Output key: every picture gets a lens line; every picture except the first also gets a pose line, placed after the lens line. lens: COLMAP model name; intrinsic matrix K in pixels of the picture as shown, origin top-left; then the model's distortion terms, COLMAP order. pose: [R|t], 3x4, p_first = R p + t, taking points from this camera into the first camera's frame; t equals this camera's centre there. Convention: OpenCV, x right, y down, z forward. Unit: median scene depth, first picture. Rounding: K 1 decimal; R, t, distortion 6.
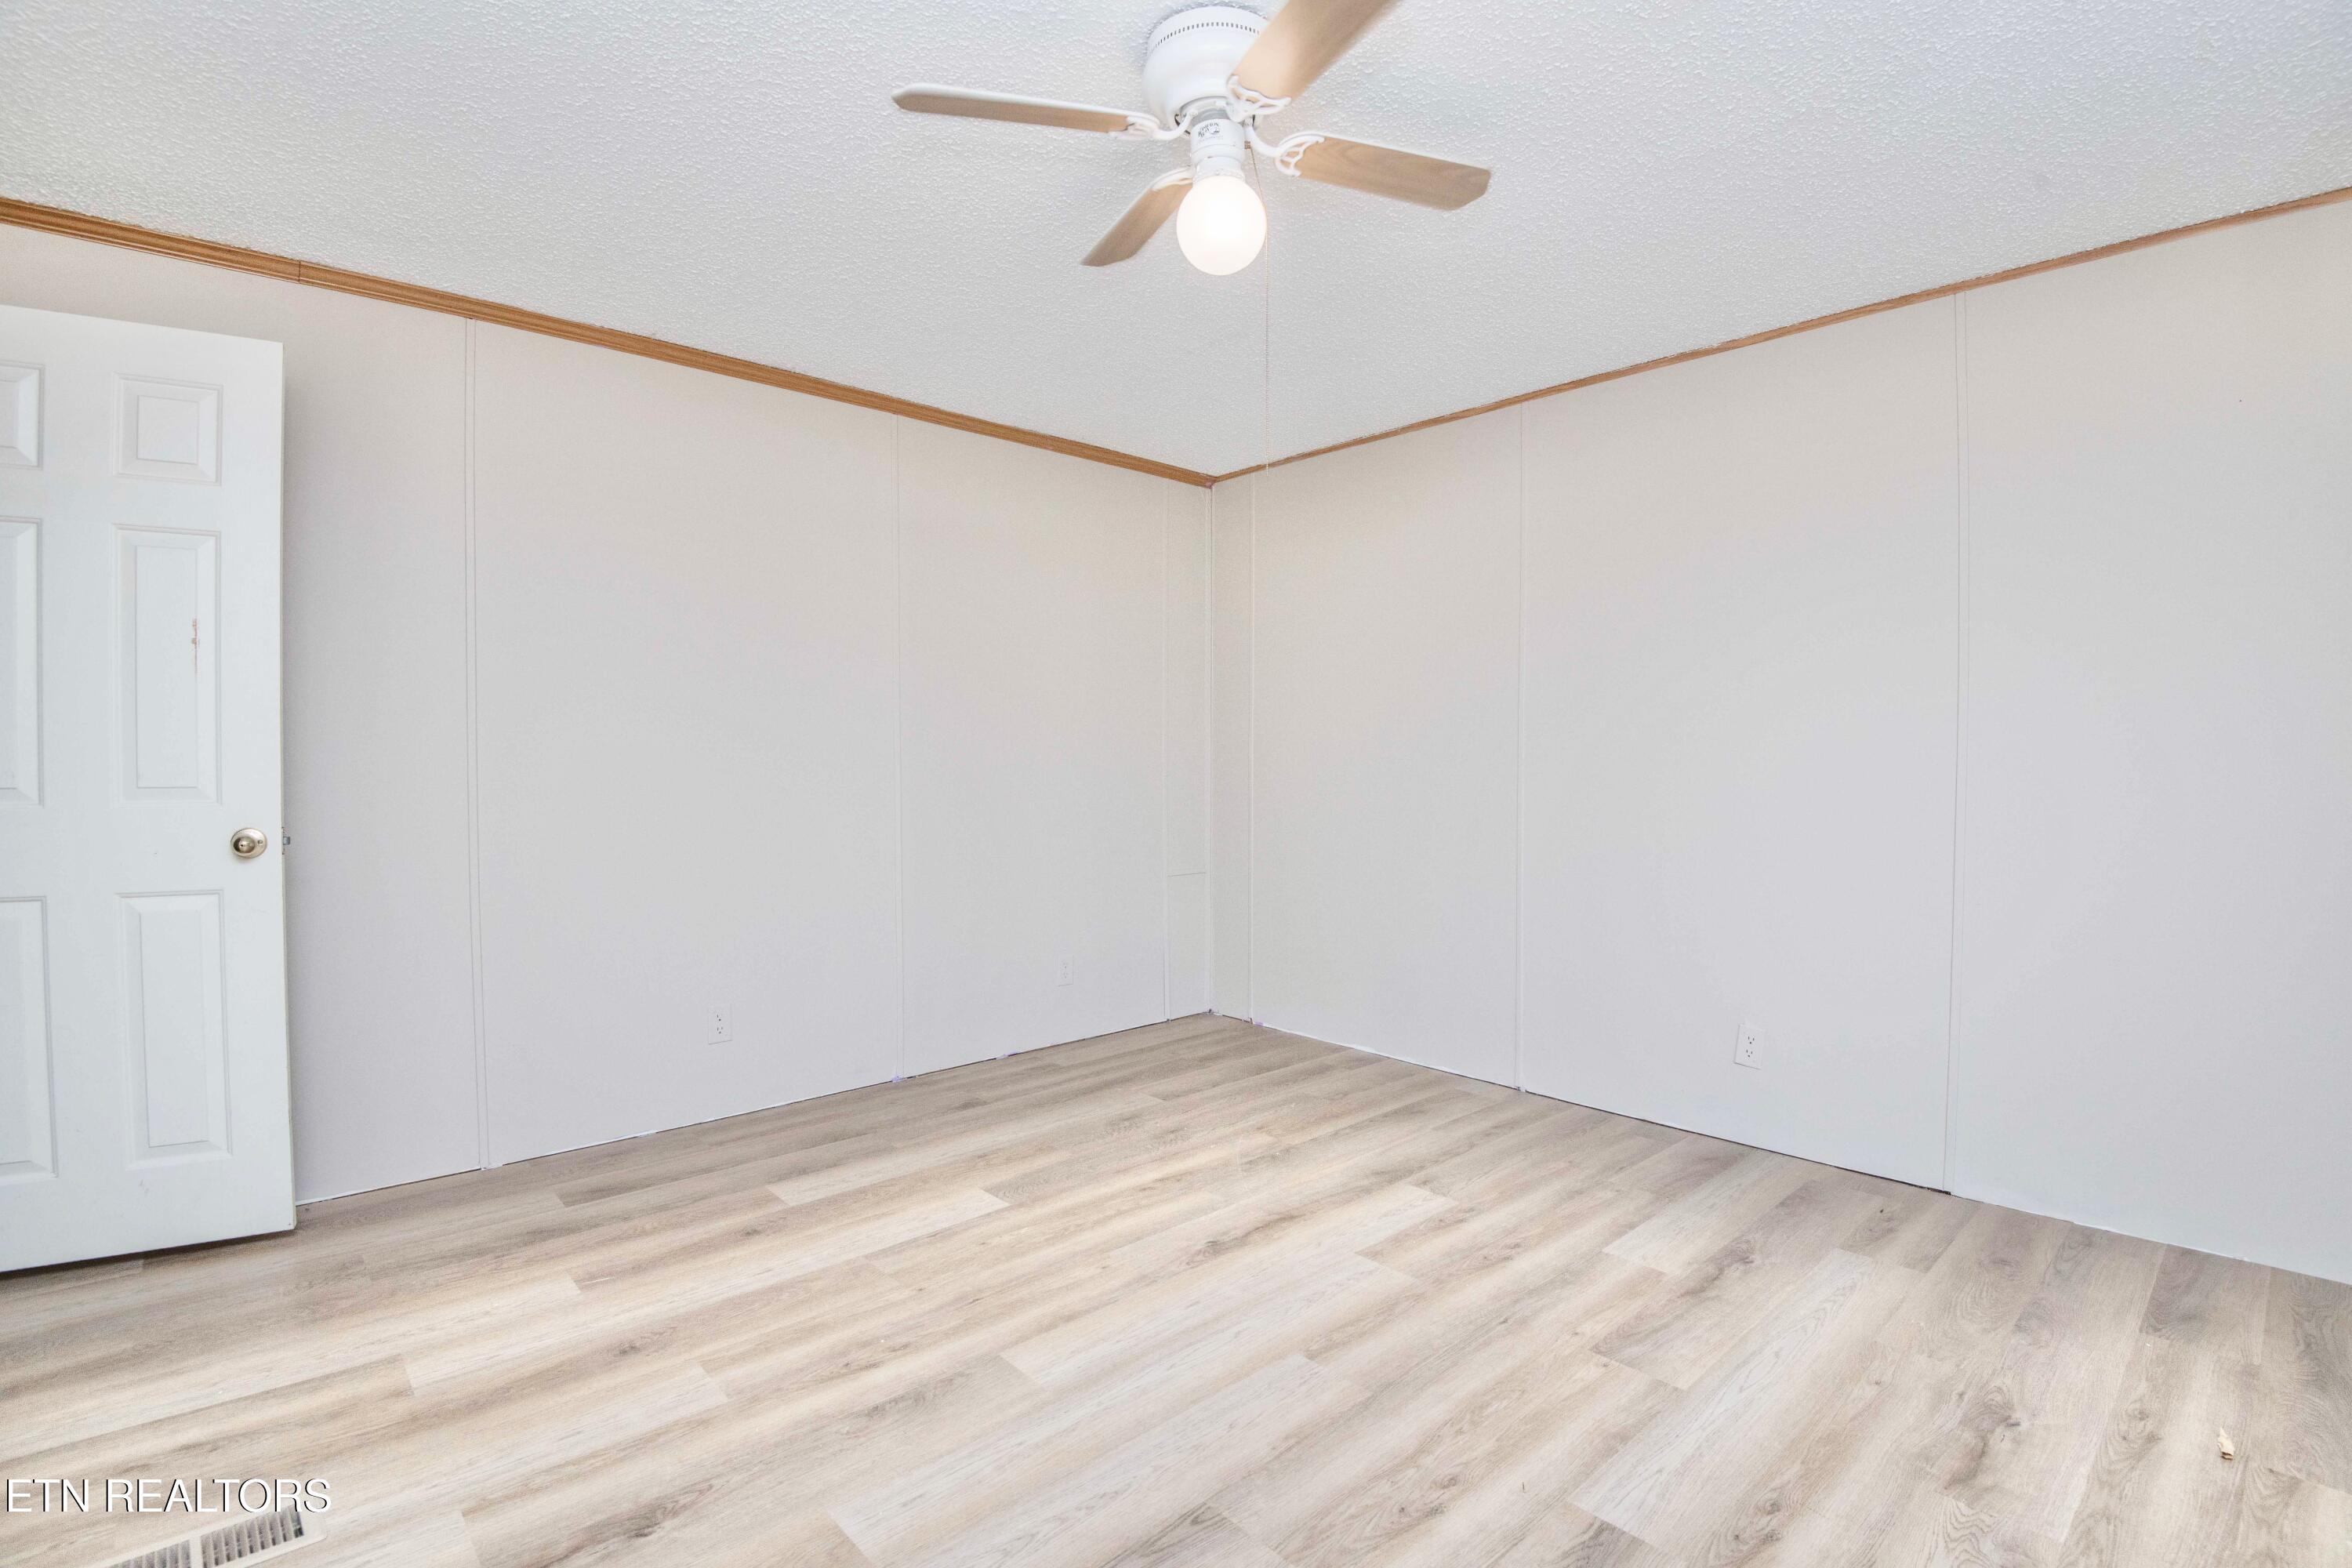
lens RADIAL K [[1355.7, 0, 1176.0], [0, 1355.7, 784.0], [0, 0, 1]] dist [0.004345, -0.050073]
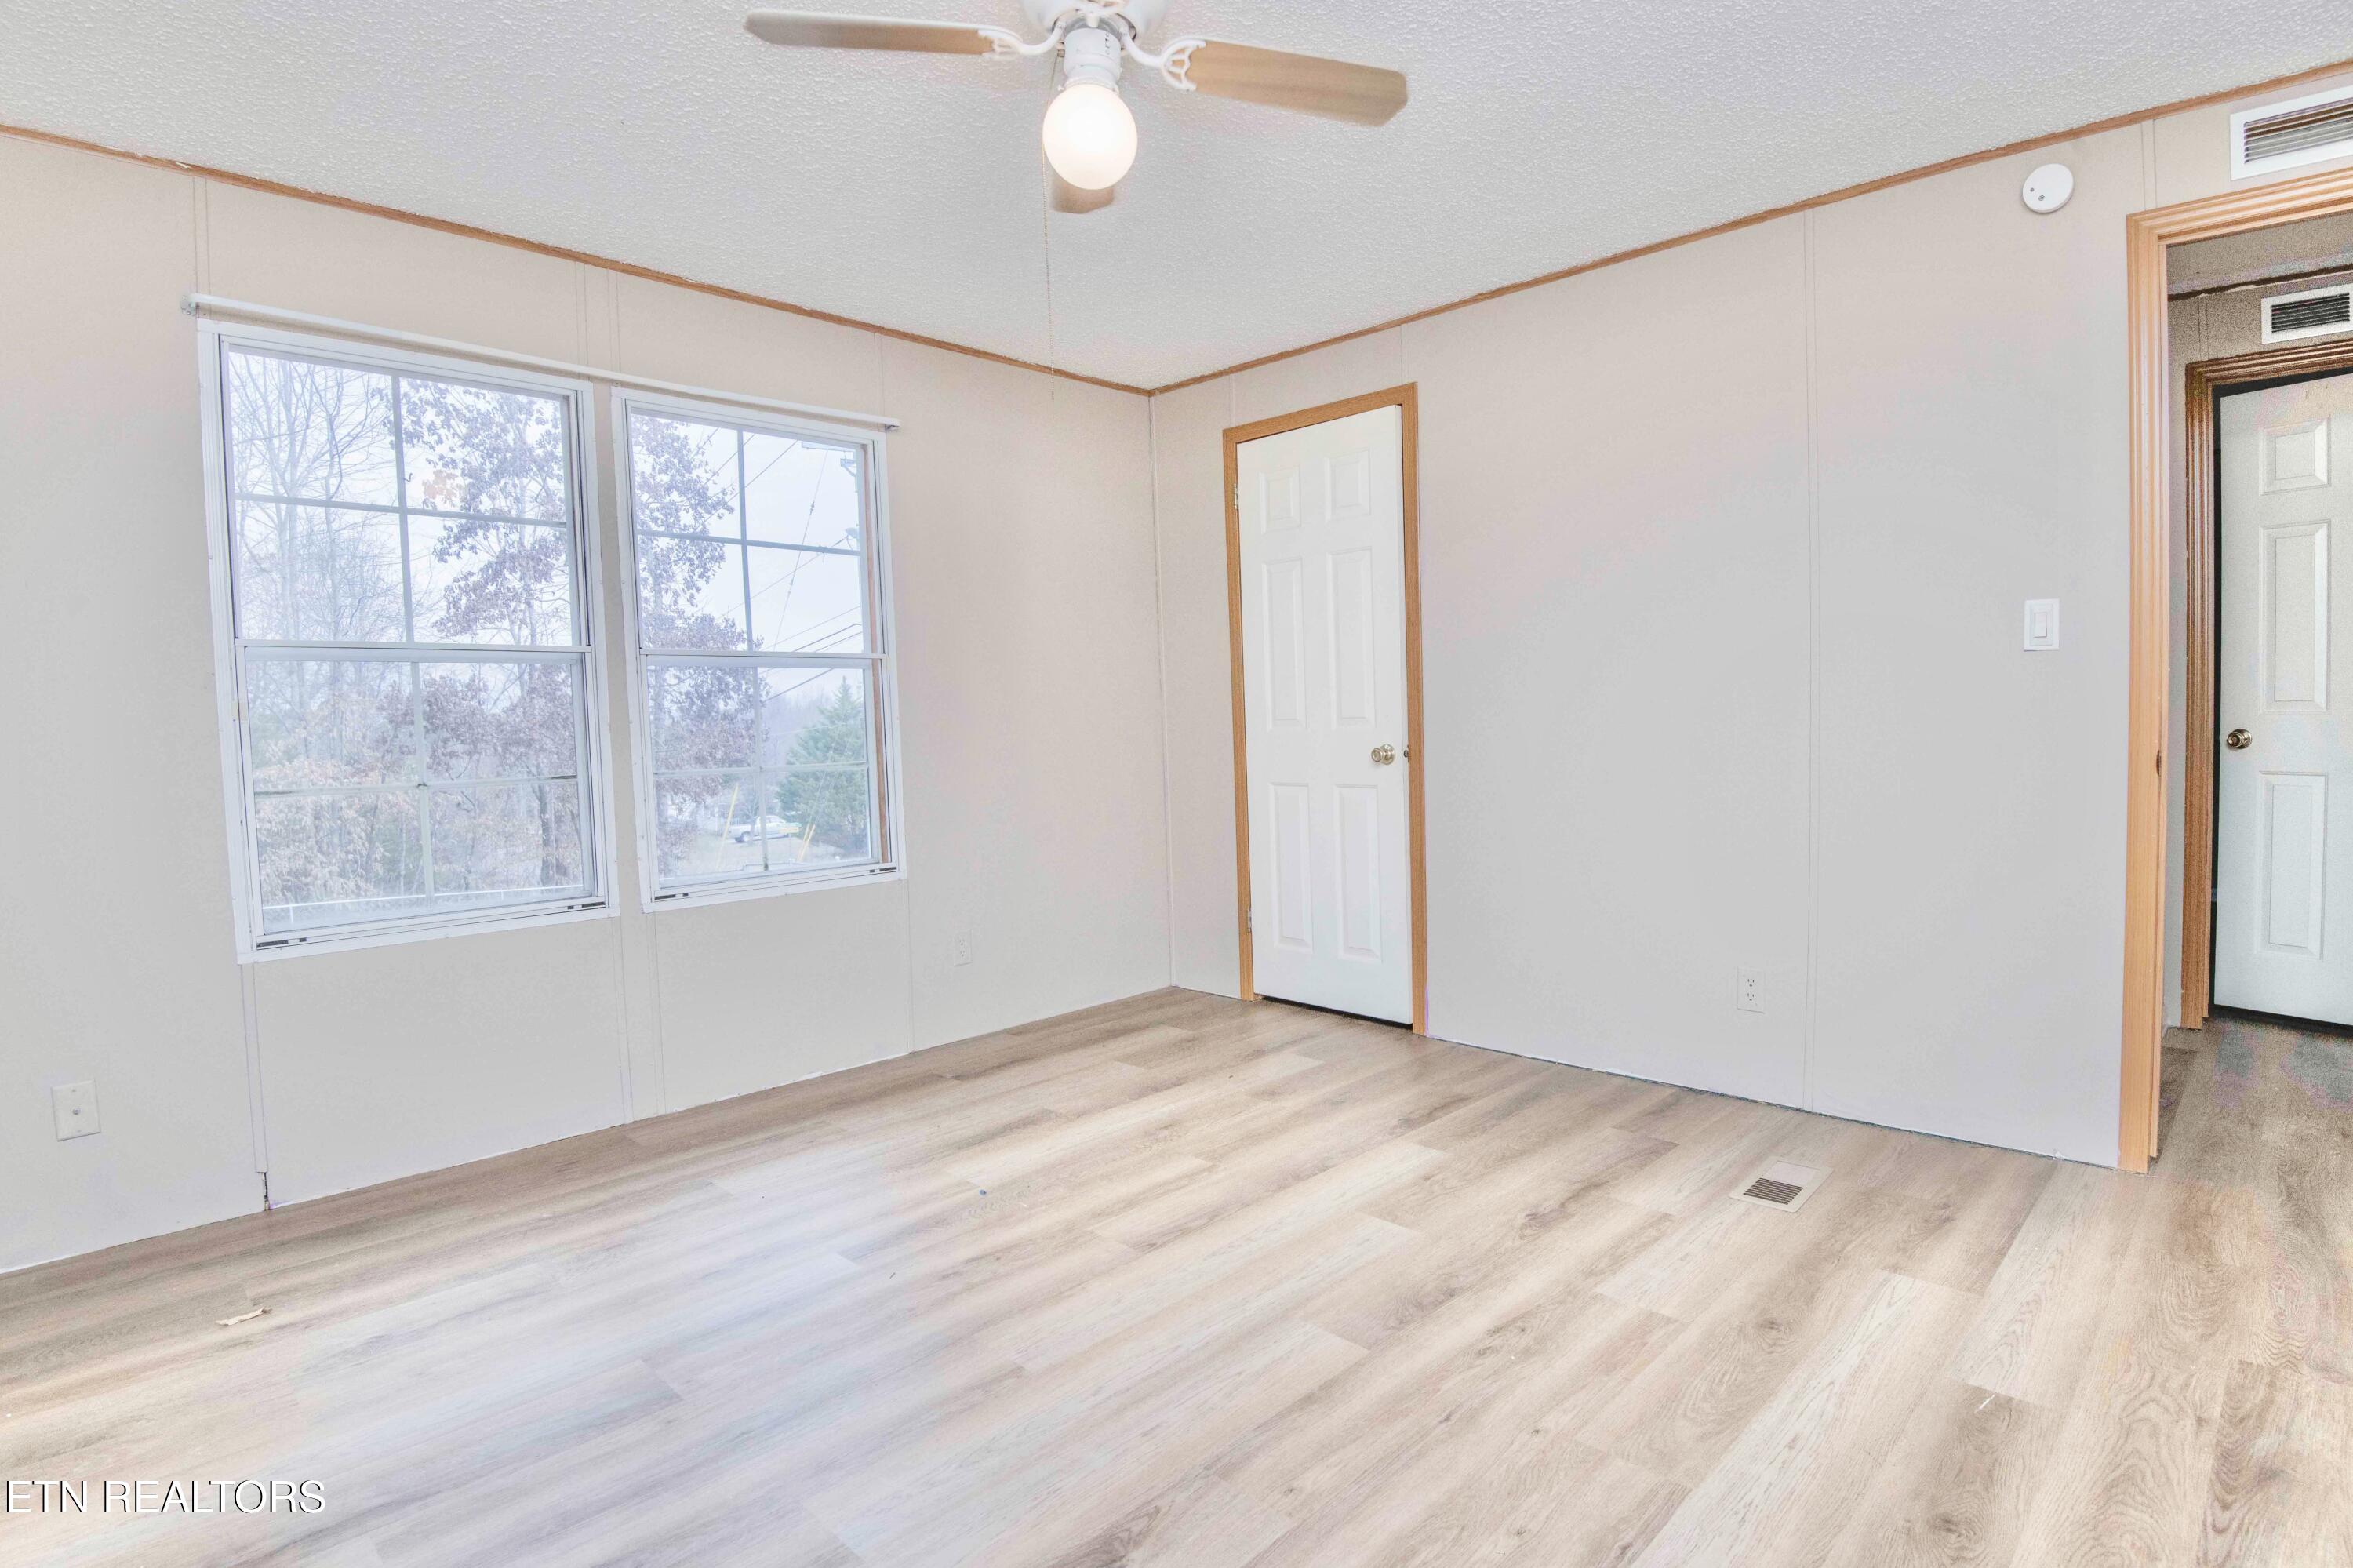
lens RADIAL K [[1356.3, 0, 1176.5], [0, 1356.3, 784.0], [0, 0, 1]] dist [0.004345, -0.050073]
pose [[-0.999623, 0.021754, -0.016731, 0.003518], [0.020437, 0.996961, 0.075180, -0.021949], [0.018315, 0.074810, -0.997030, 1.900493]]
